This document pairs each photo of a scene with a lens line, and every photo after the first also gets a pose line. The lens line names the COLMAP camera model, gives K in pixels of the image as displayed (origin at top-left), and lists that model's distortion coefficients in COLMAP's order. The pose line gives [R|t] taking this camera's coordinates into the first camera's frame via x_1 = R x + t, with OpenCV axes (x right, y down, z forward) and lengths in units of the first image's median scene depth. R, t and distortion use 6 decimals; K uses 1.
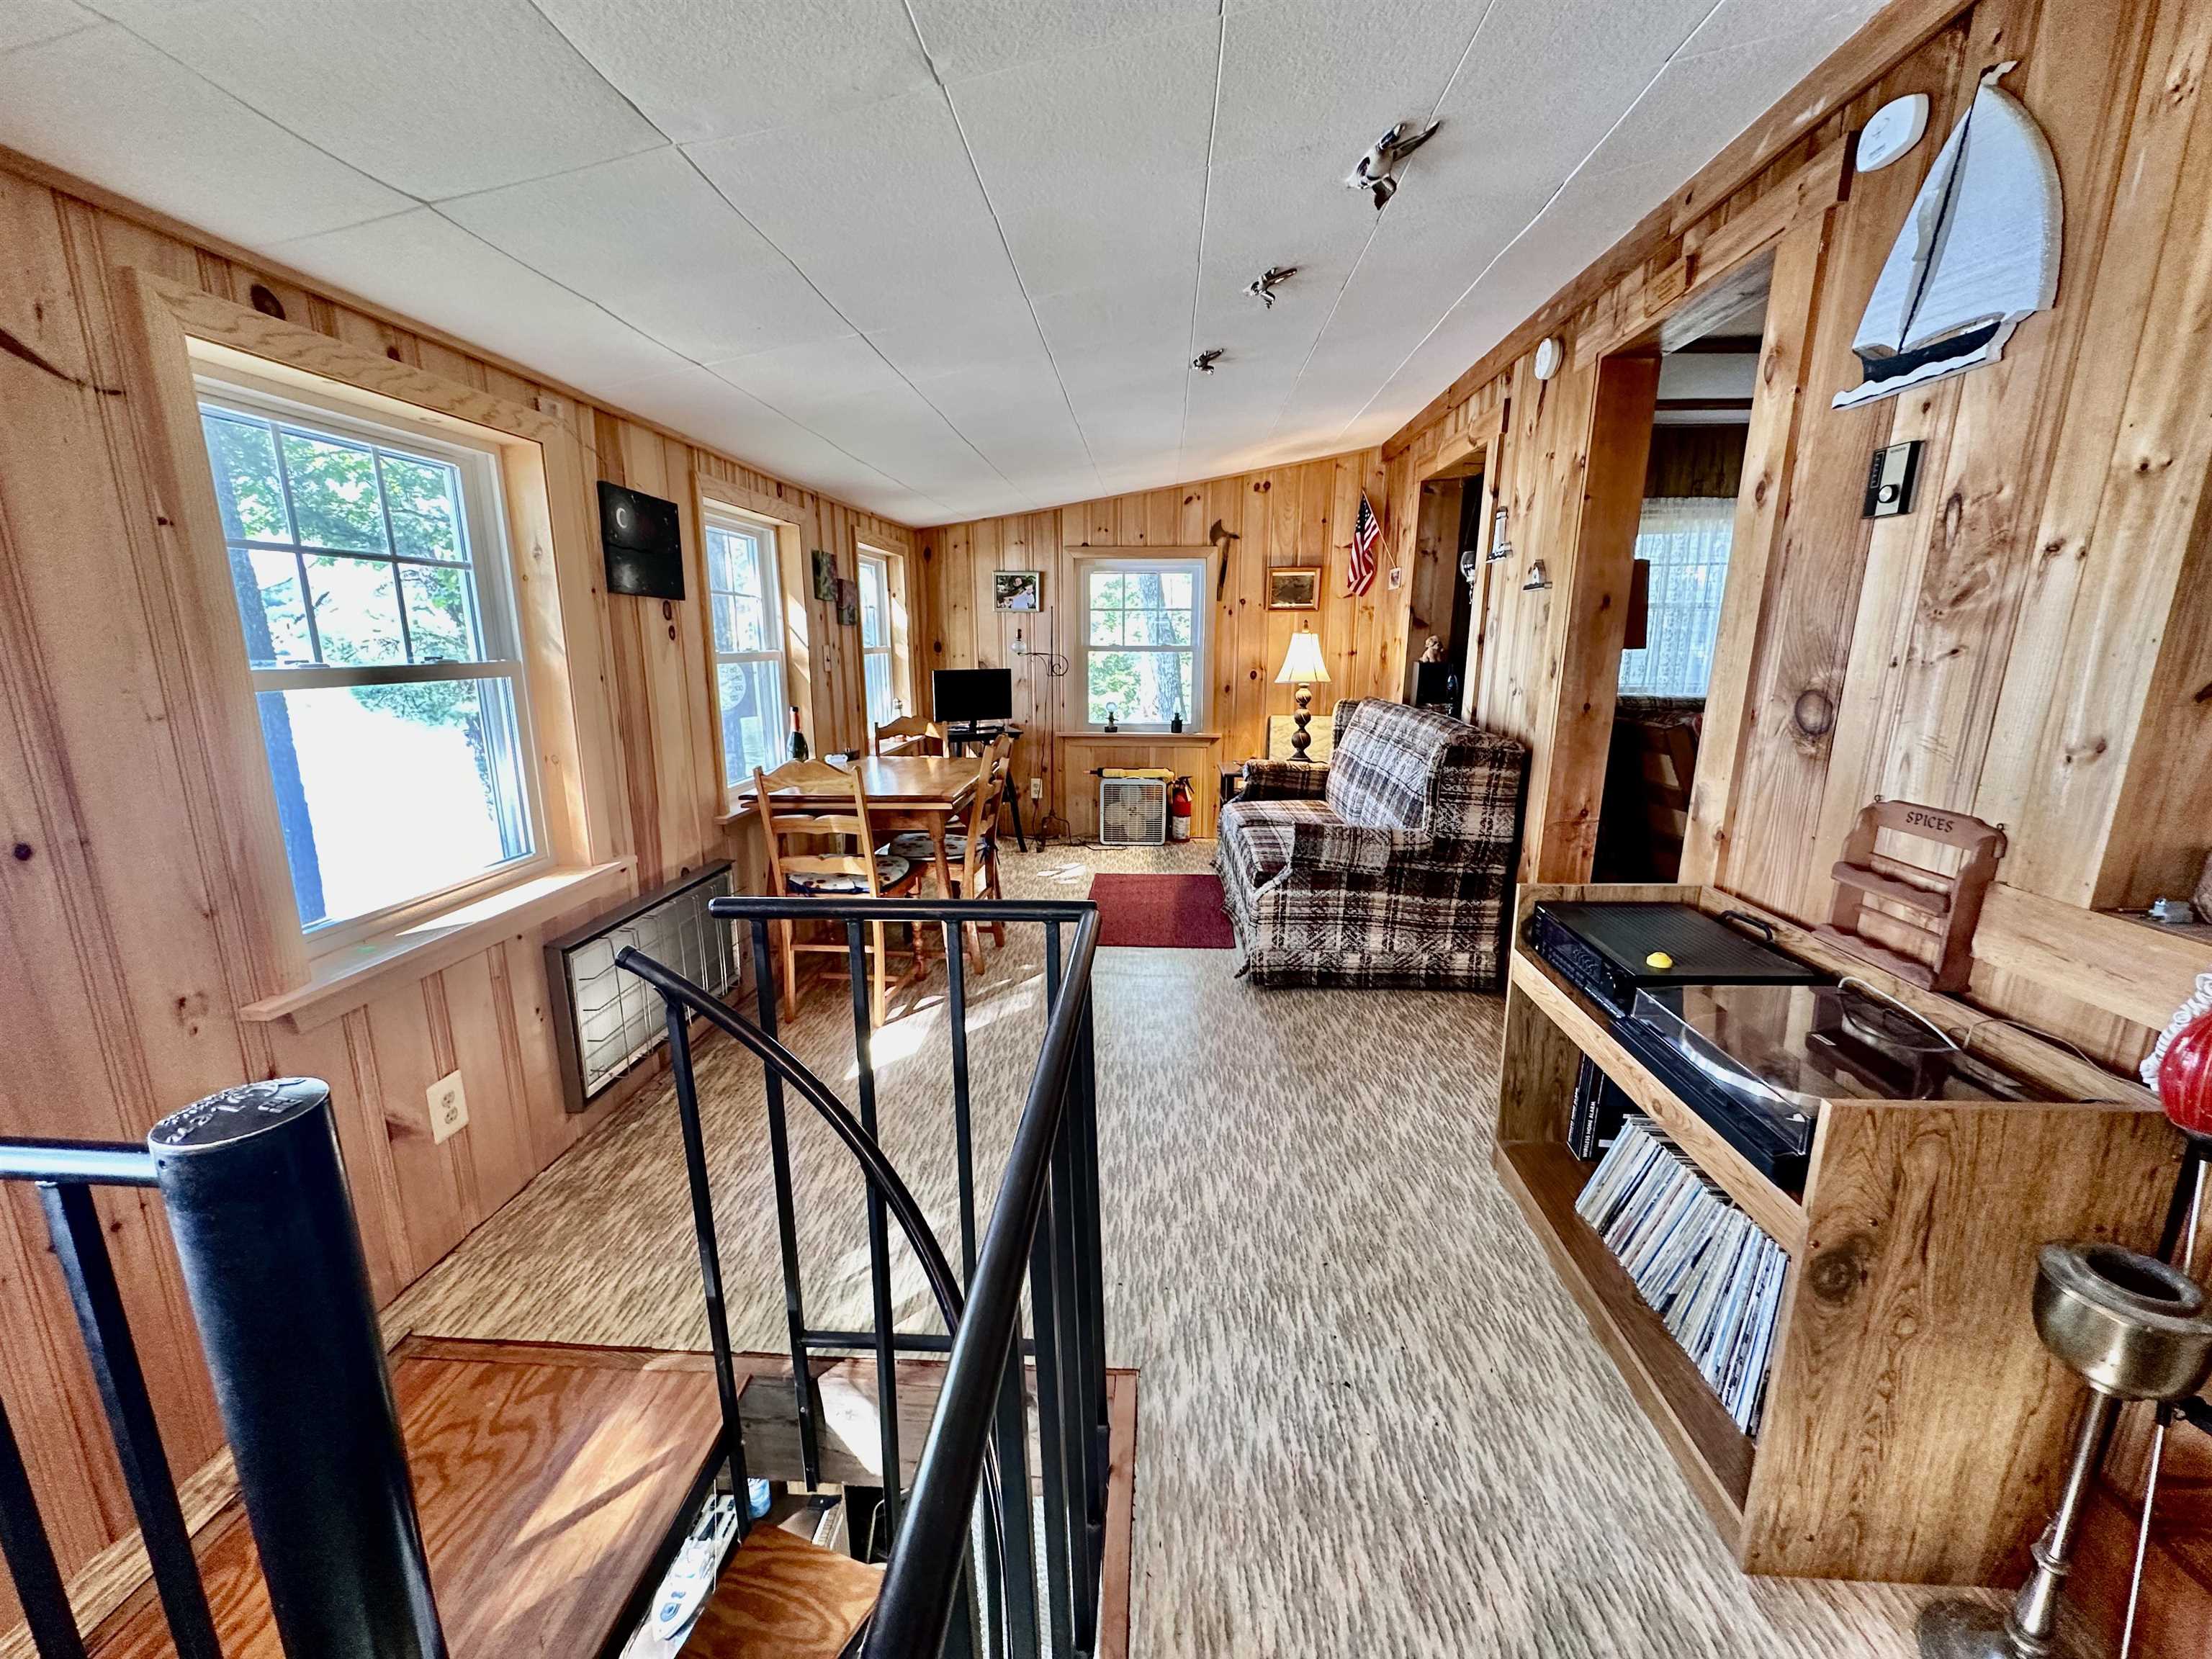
lens RADIAL K [[875.9, 0, 1106.0], [0, 875.9, 829.5], [0, 0, 1]] dist [0.027369, 0.000045]
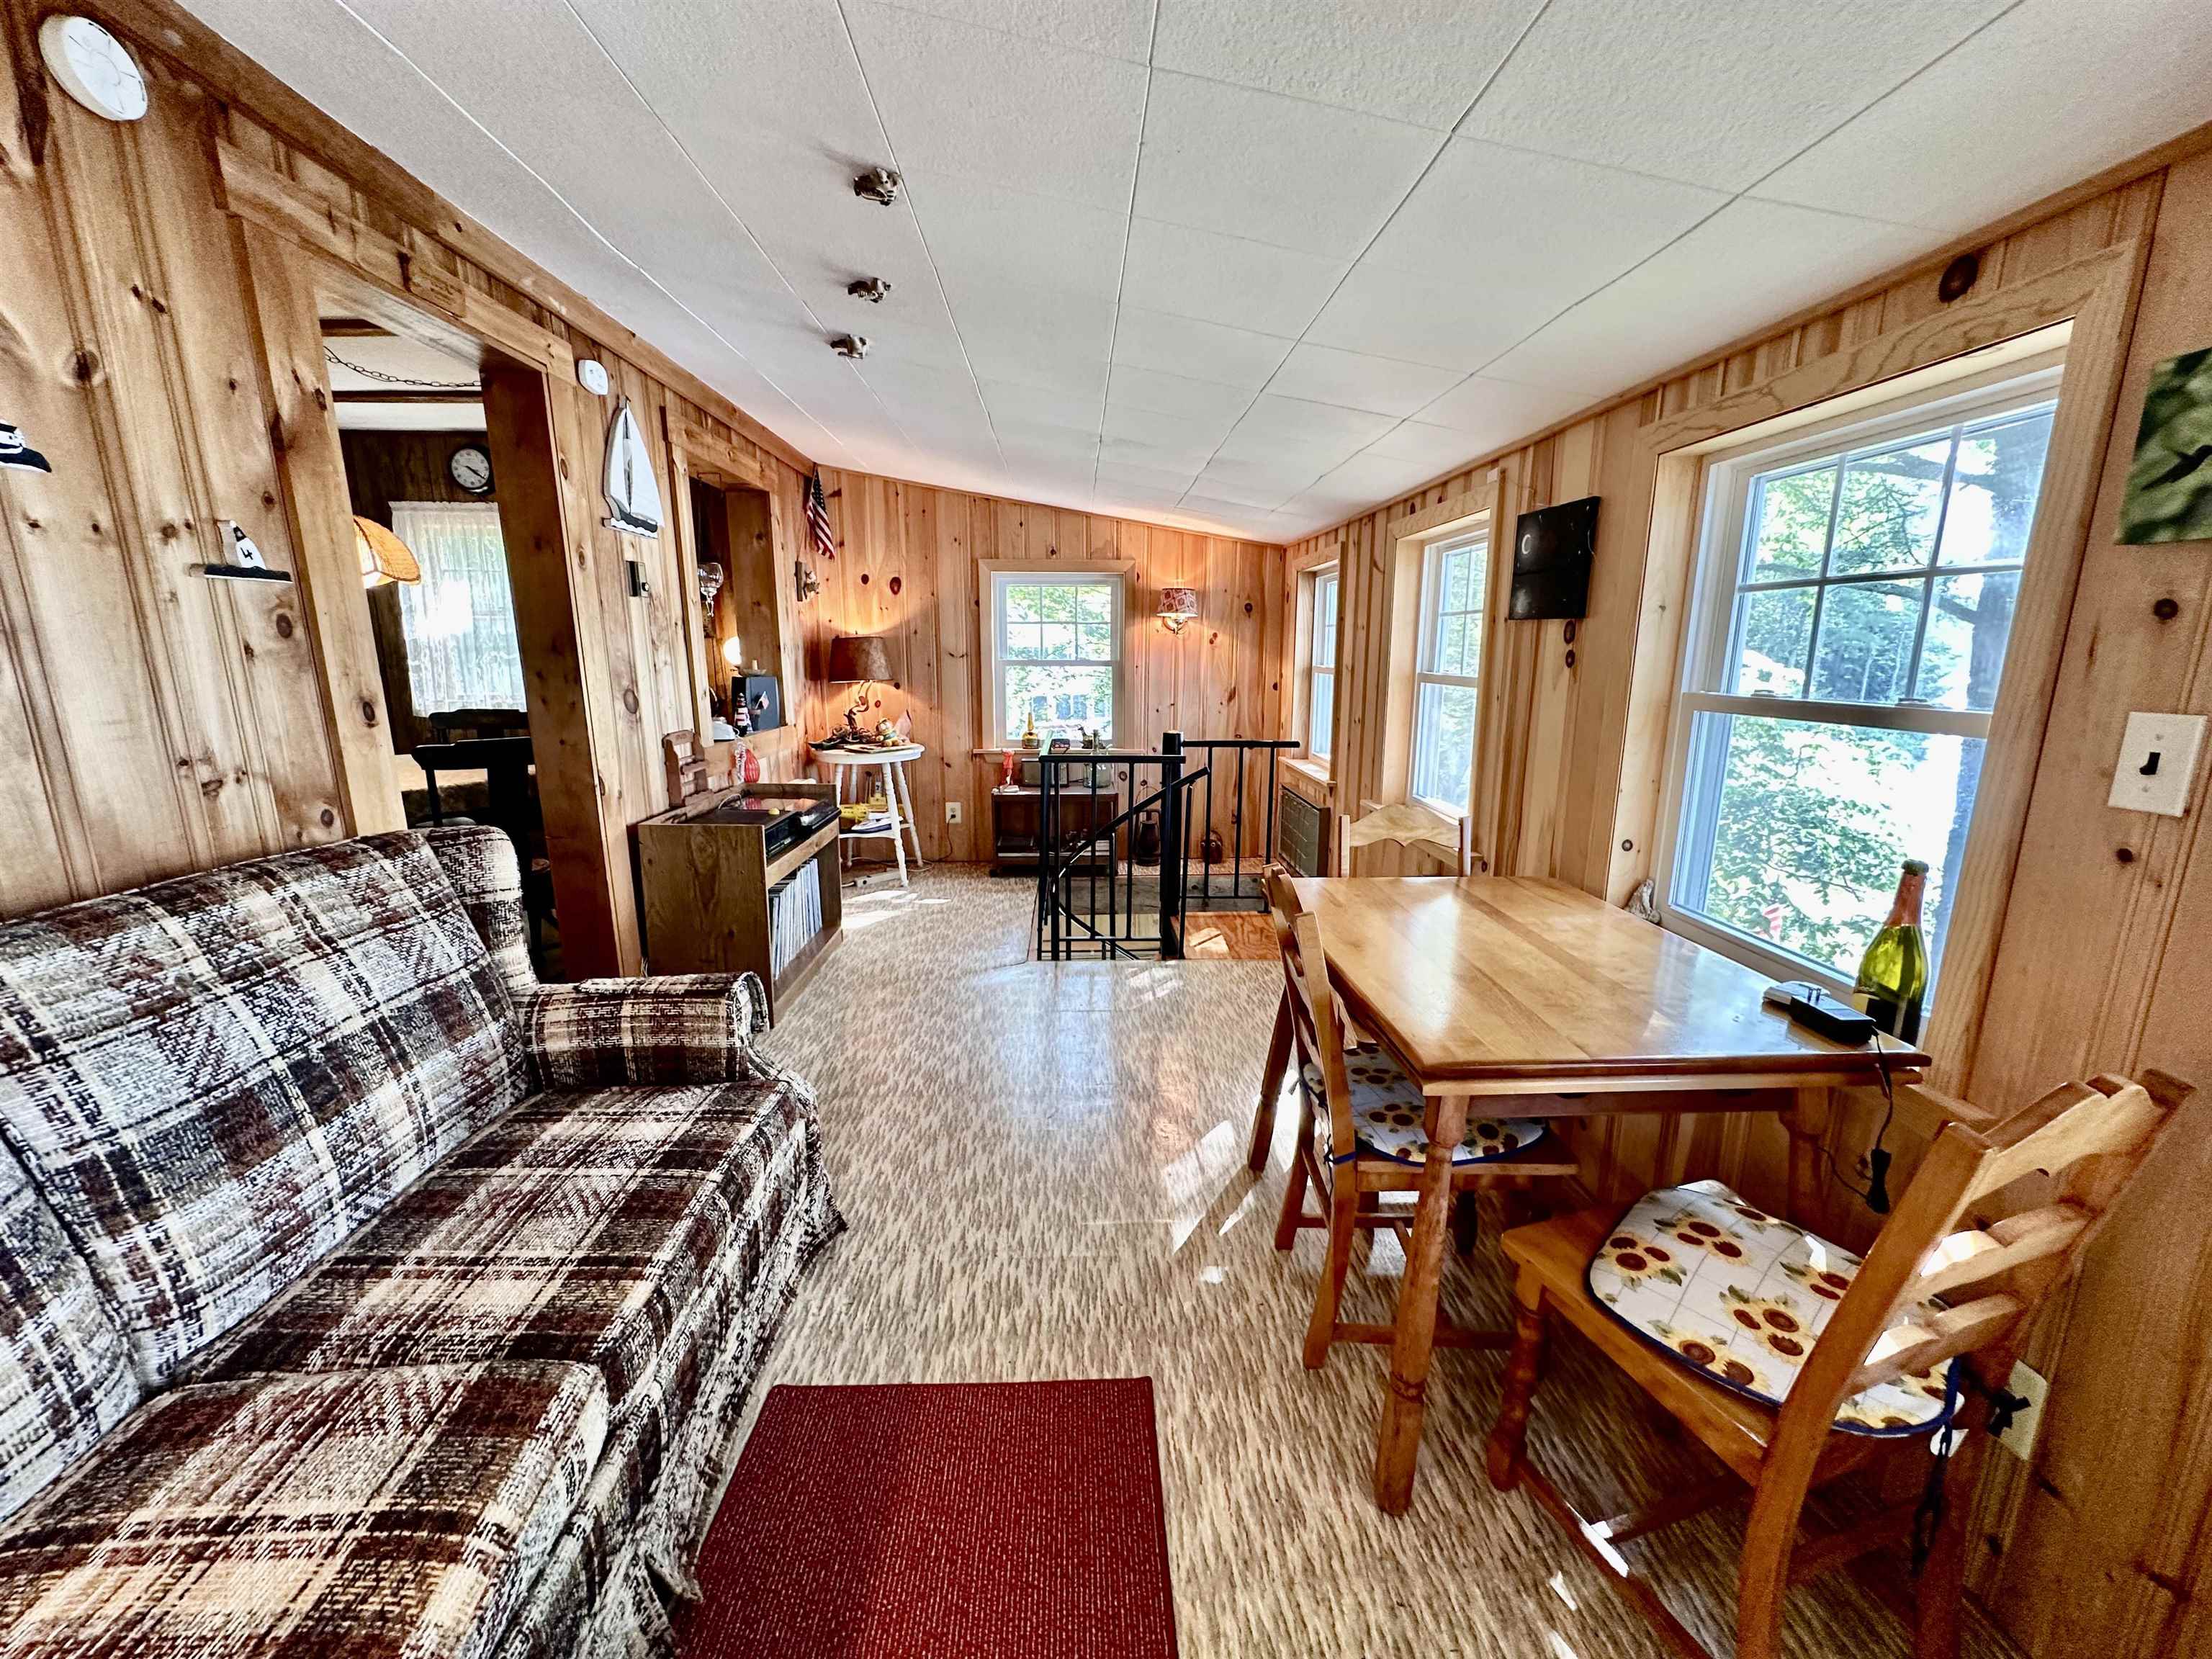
lens RADIAL K [[876.0, 0, 1106.0], [0, 876.0, 829.5], [0, 0, 1]] dist [-0.000580, -0.000040]
pose [[-0.994883, 0.016084, -0.099743, 0.029183], [-0.026536, 0.910987, 0.411580, -0.420347], [0.097484, 0.412121, -0.905899, 1.842095]]
